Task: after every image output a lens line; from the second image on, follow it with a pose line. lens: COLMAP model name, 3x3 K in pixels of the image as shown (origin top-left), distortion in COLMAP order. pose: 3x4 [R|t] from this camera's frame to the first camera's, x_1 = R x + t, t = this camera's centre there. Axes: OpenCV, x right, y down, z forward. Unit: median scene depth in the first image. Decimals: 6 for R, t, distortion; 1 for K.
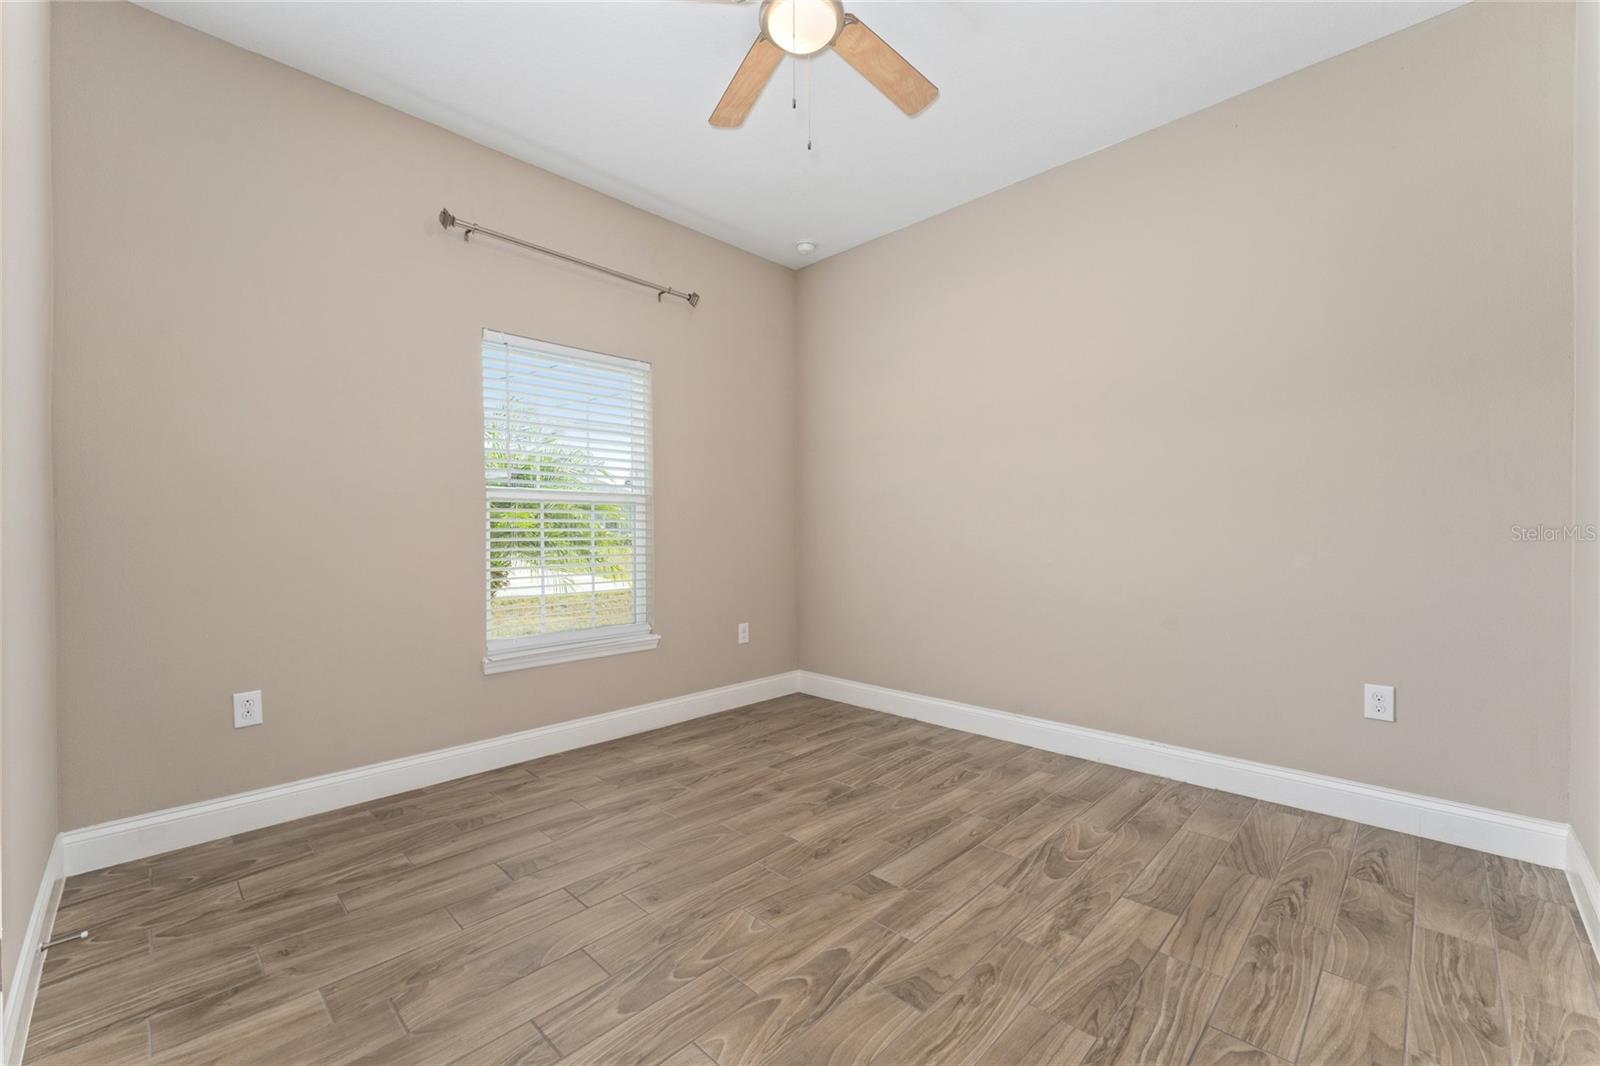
lens RADIAL K [[648.3, 0, 795.3], [0, 648.3, 533.4], [0, 0, 1]] dist [0.001961, 0.000105]
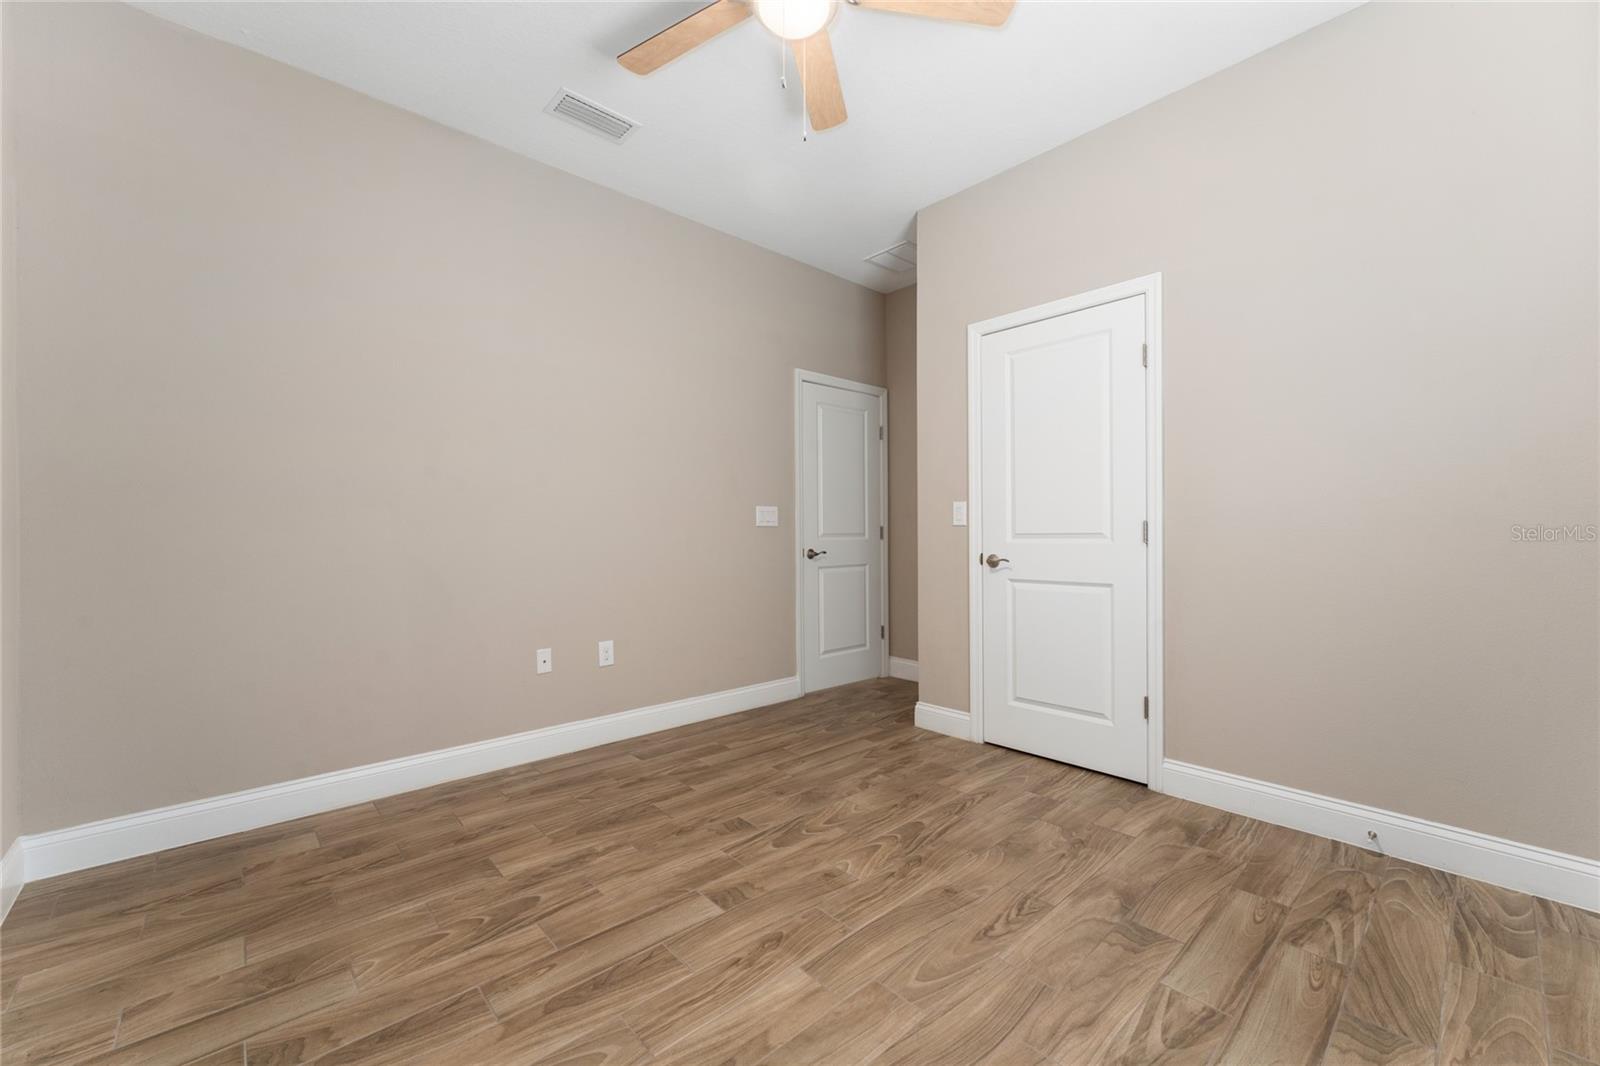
lens RADIAL K [[648.3, 0, 795.3], [0, 648.3, 533.4], [0, 0, 1]] dist [0.001961, 0.000105]
pose [[-0.998251, 0.009222, 0.058392, -0.041958], [0.009488, 0.999946, 0.004275, -0.002984], [-0.058349, 0.004821, -0.998285, 2.021373]]
